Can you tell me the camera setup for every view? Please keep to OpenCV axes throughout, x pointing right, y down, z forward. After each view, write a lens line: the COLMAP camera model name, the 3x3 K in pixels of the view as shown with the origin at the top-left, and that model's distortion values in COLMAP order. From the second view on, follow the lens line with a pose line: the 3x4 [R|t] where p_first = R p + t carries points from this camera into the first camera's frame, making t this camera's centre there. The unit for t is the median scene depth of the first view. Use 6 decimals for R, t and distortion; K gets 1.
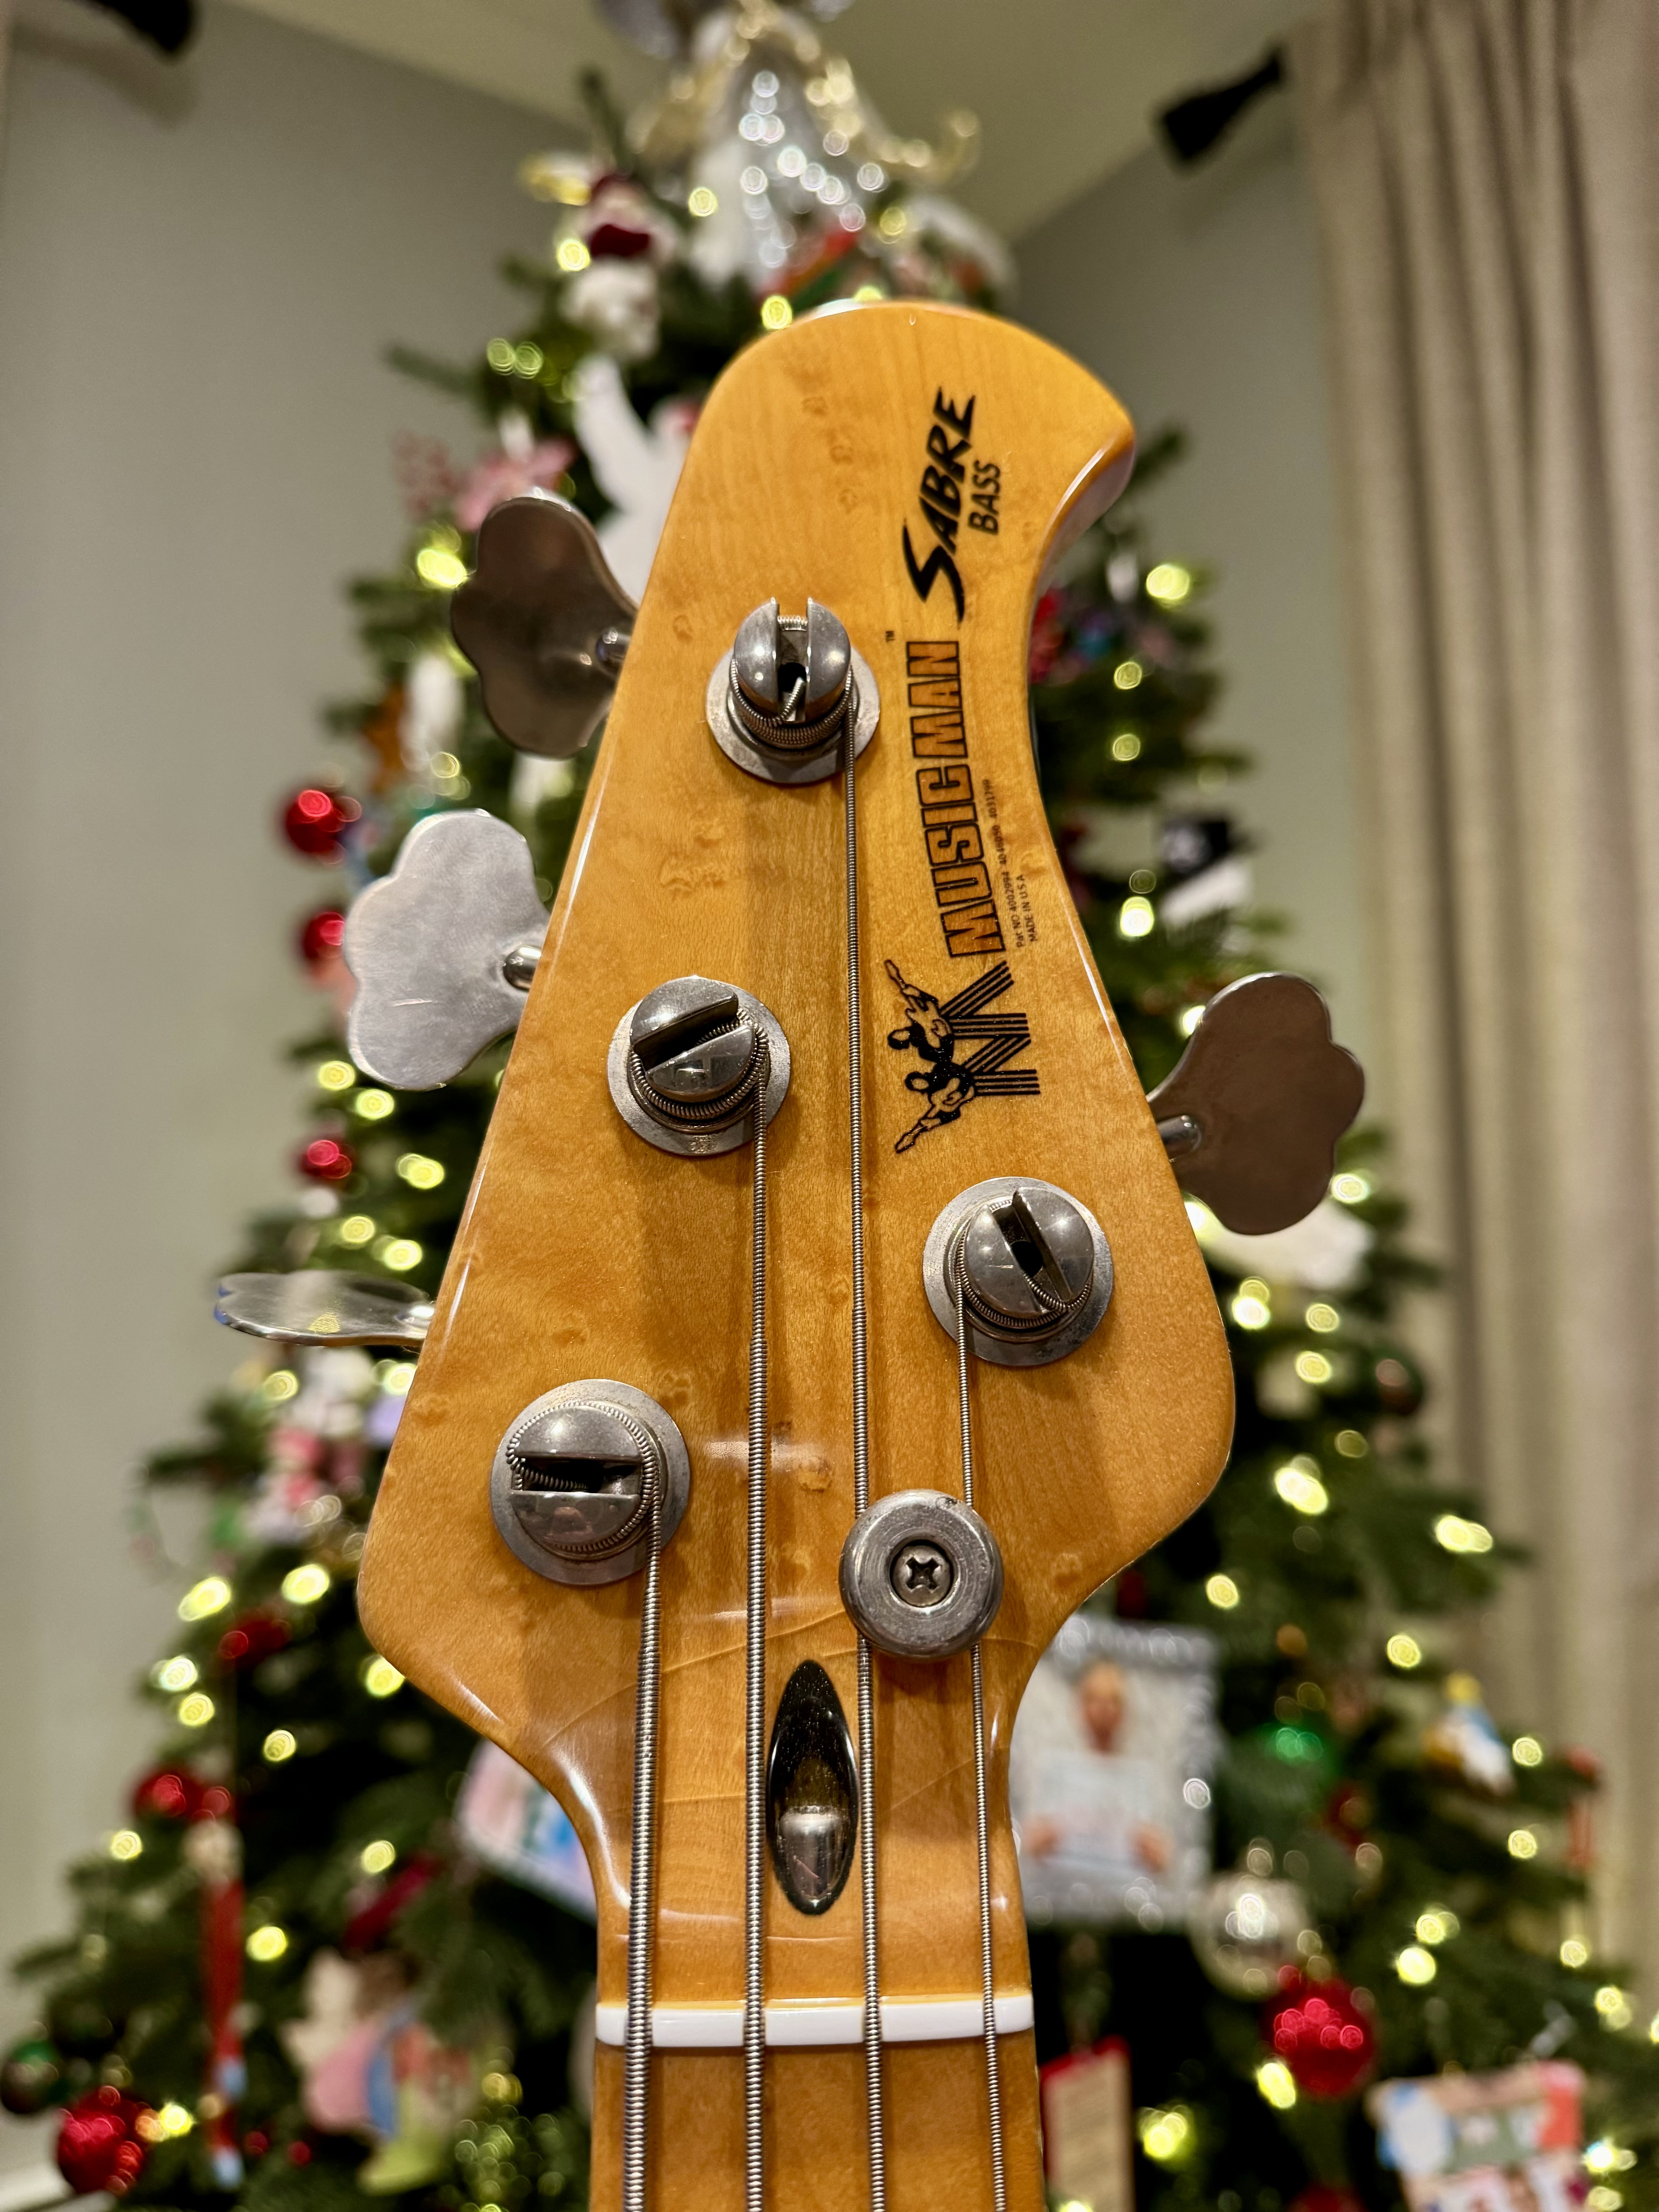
lens RADIAL K [[1656.2, 0, 829.8], [0, 1656.2, 1098.7], [0, 0, 1]] dist [-0.030702, -0.000887]
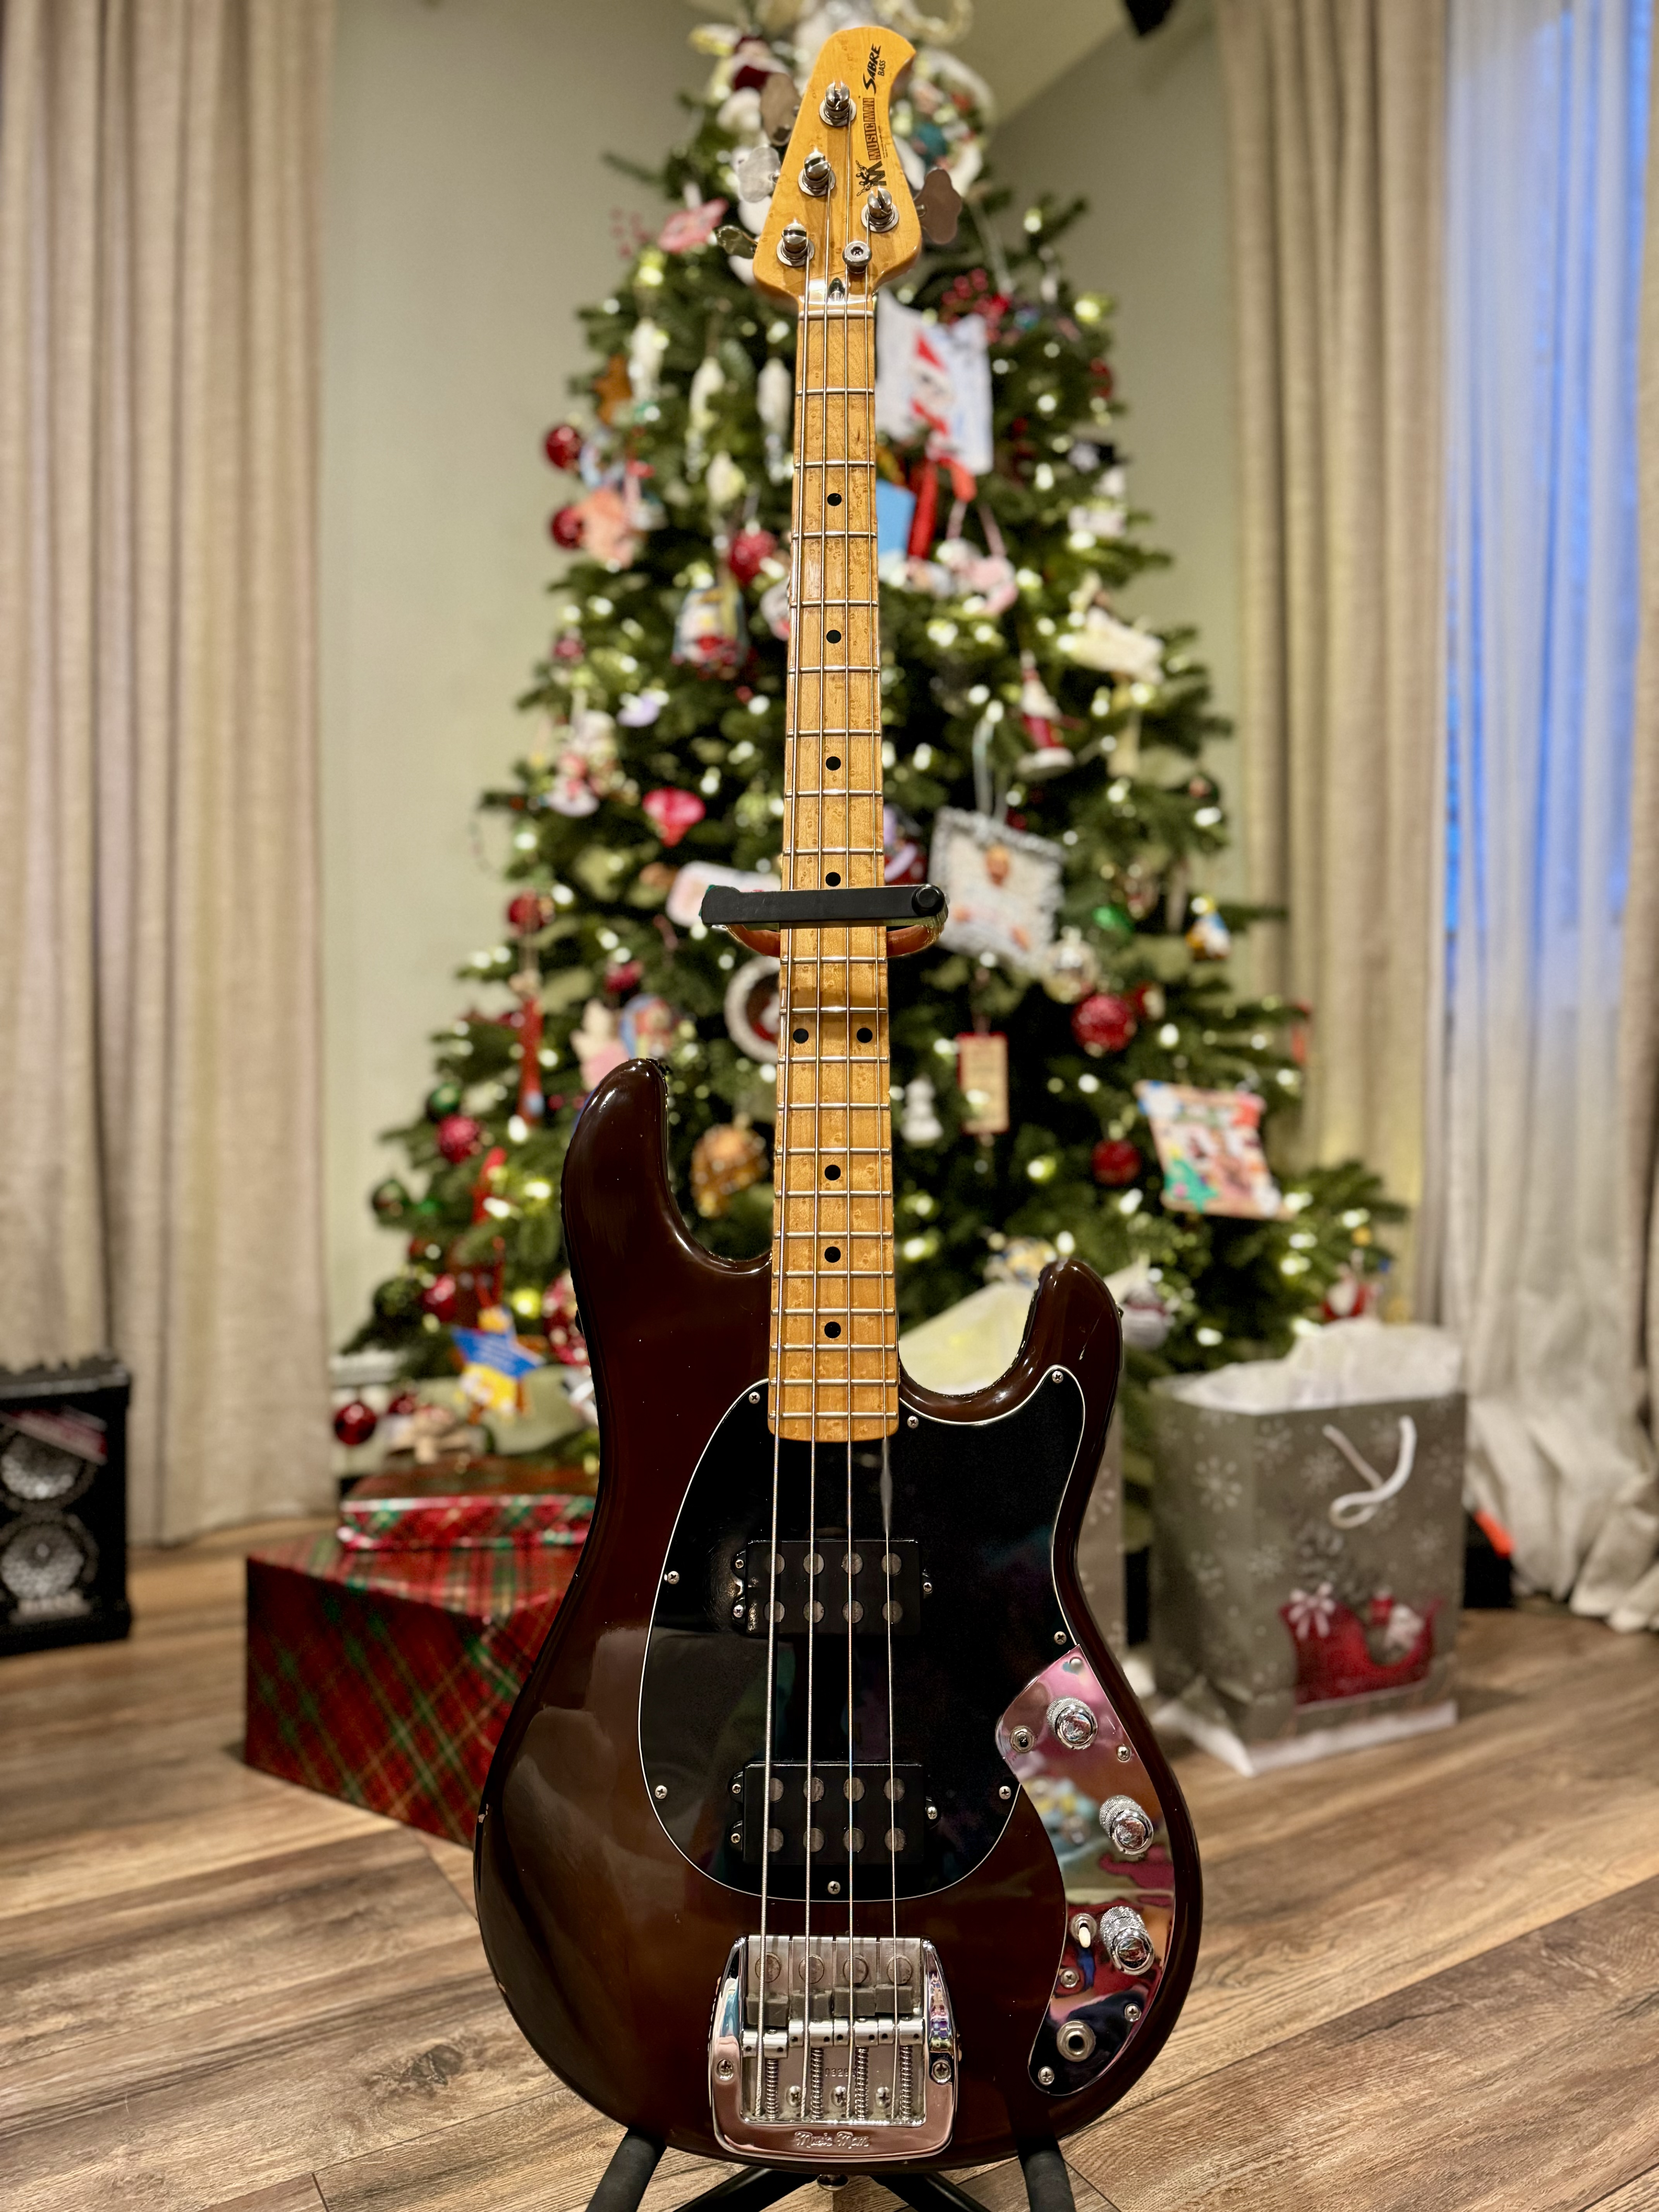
lens RADIAL K [[1567.1, 0, 832.8], [0, 1567.1, 1106.3], [0, 0, 1]] dist [0.026503, -0.033938]
pose [[0.999122, 0.020430, -0.036579, 0.033070], [-0.018079, 0.997818, 0.063505, 0.412173], [0.037797, -0.062788, 0.997311, -0.652082]]
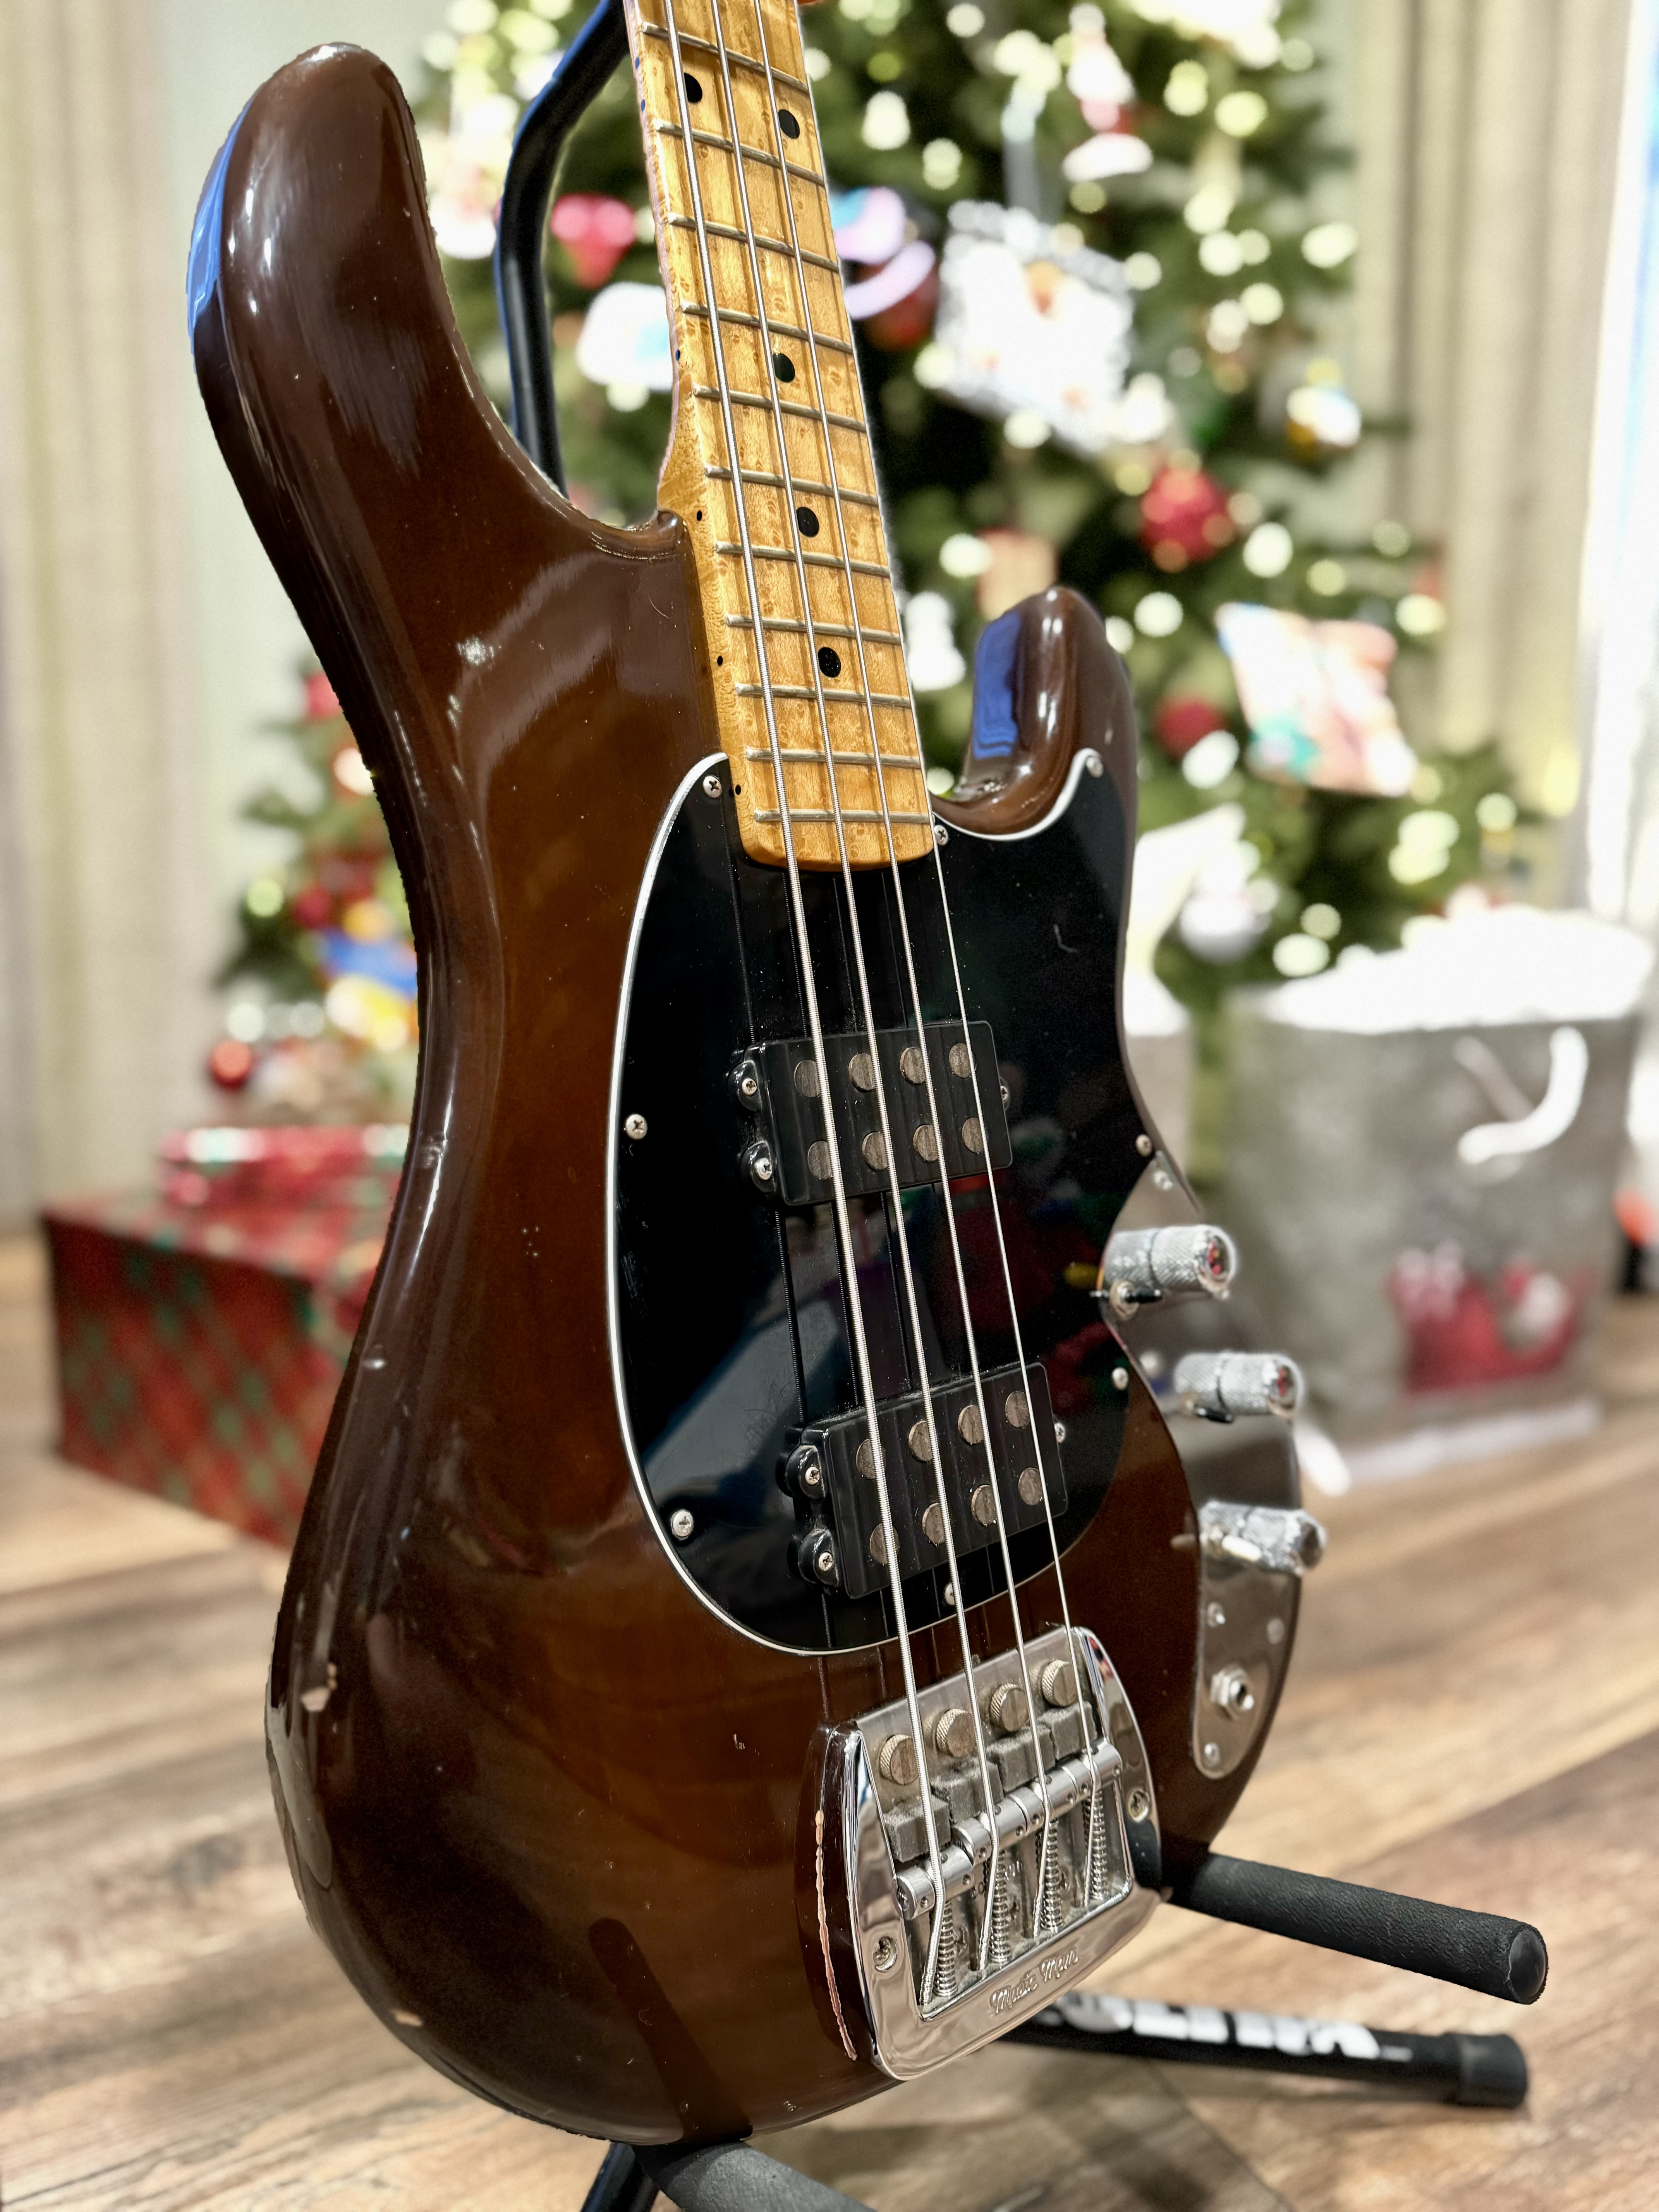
lens RADIAL K [[1591.9, 0, 832.9], [0, 1591.9, 1104.9], [0, 0, 1]] dist [-0.007867, -0.008977]
pose [[0.998331, 0.030005, -0.049345, 0.058084], [-0.018224, 0.974455, 0.223842, 0.564639], [0.054801, -0.222569, 0.973376, -0.359347]]
